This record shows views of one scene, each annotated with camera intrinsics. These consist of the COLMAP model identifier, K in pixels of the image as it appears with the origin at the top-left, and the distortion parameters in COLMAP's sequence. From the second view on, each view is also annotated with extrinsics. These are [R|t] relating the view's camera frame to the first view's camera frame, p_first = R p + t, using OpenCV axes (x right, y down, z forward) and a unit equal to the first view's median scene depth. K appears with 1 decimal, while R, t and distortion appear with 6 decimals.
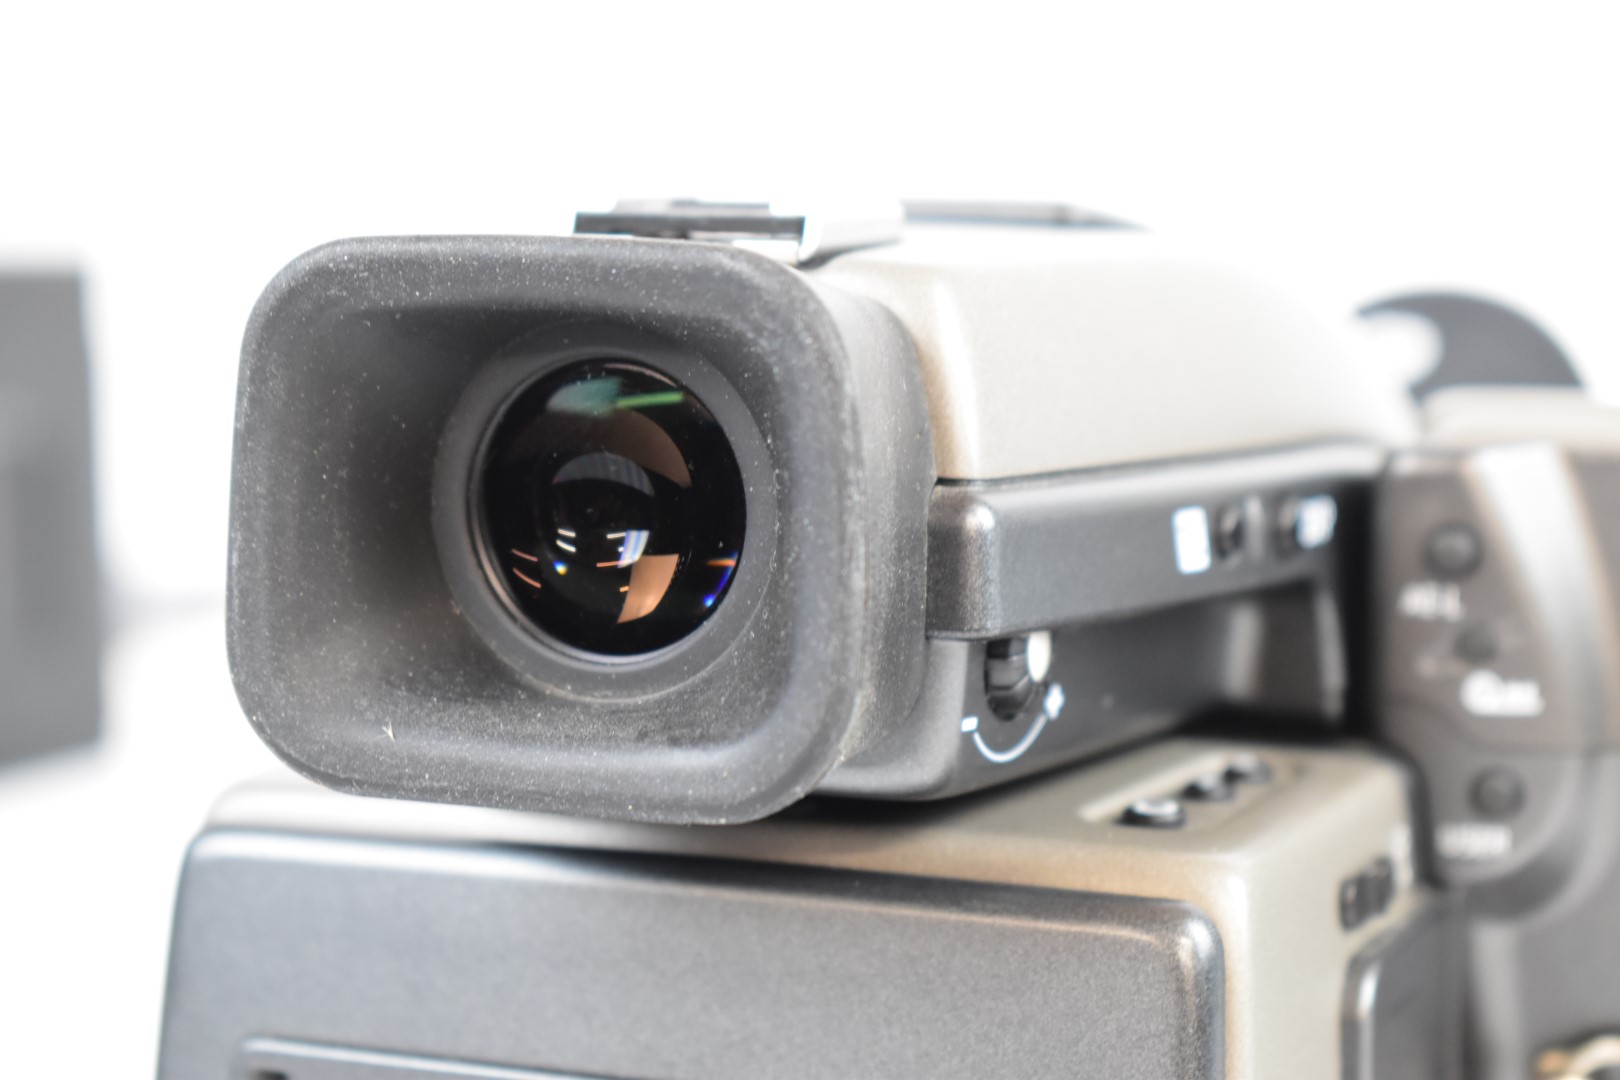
lens RADIAL K [[3552.1, 0, 878.8], [0, 3552.1, 539.6], [0, 0, 1]] dist [0.050408, 0.306886]
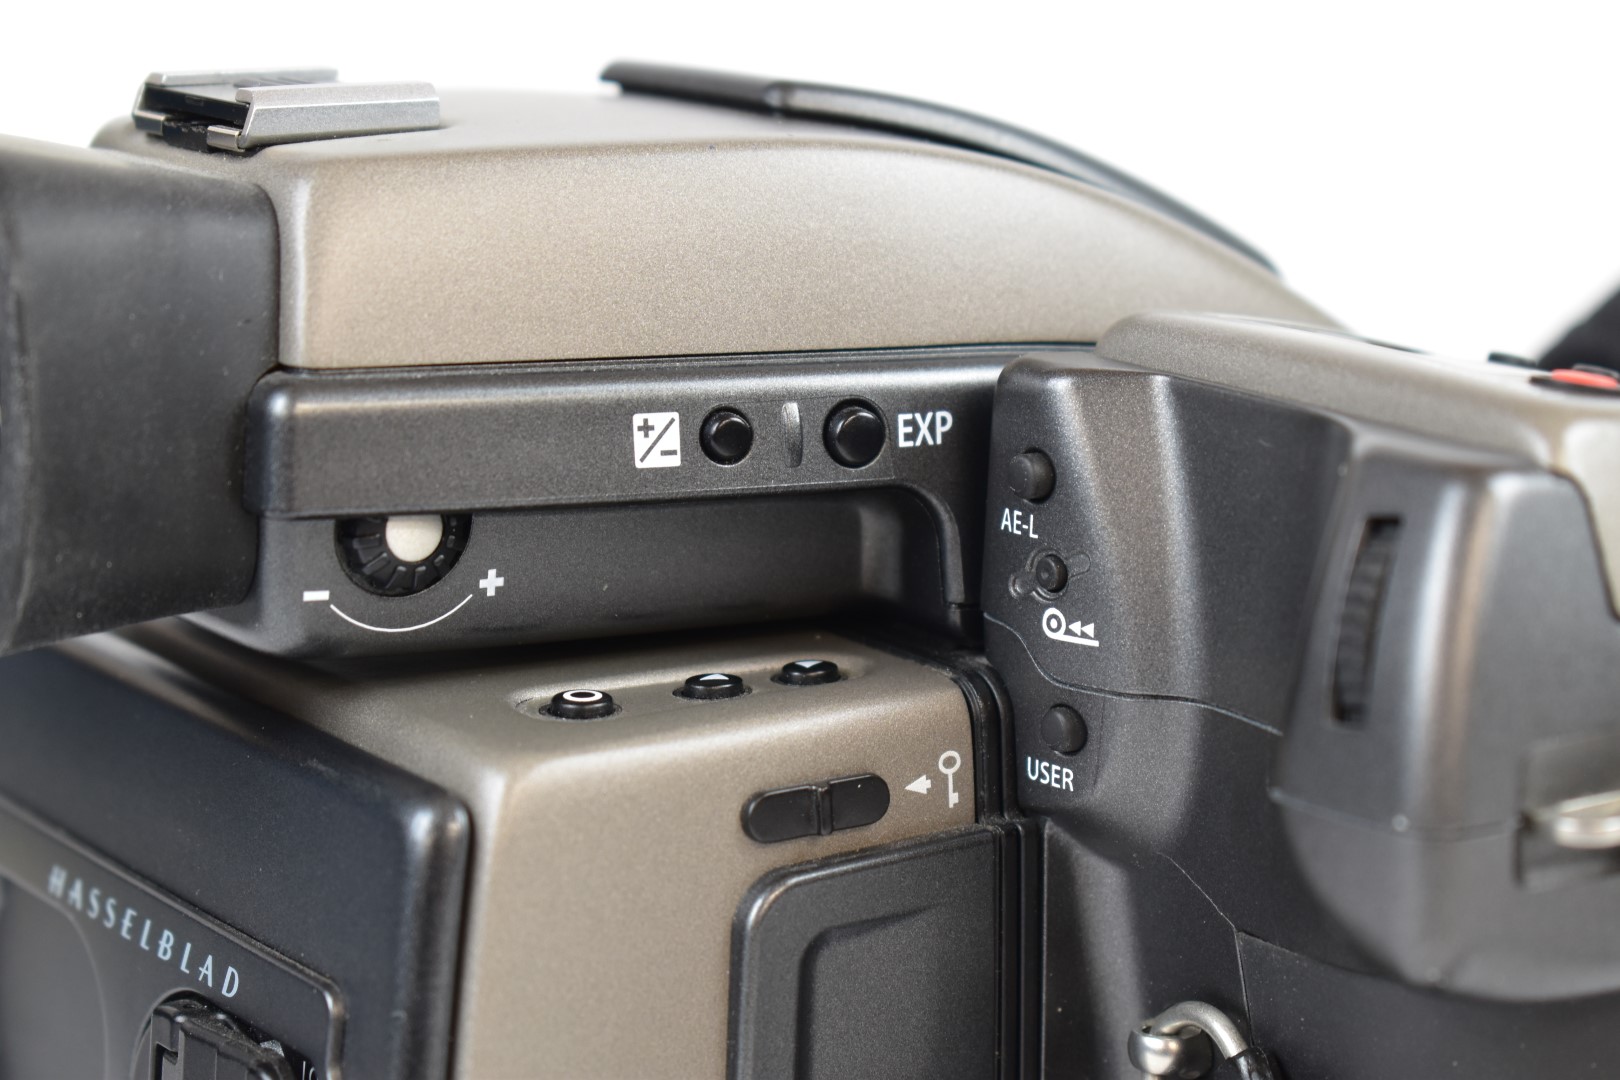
lens RADIAL K [[3552.1, 0, 878.8], [0, 3552.1, 539.6], [0, 0, 1]] dist [0.050408, 0.306886]
pose [[0.845438, 0.113722, -0.521825, 0.680658], [-0.069599, 0.992195, 0.103468, -0.081796], [0.529519, -0.051157, 0.846754, 0.176379]]
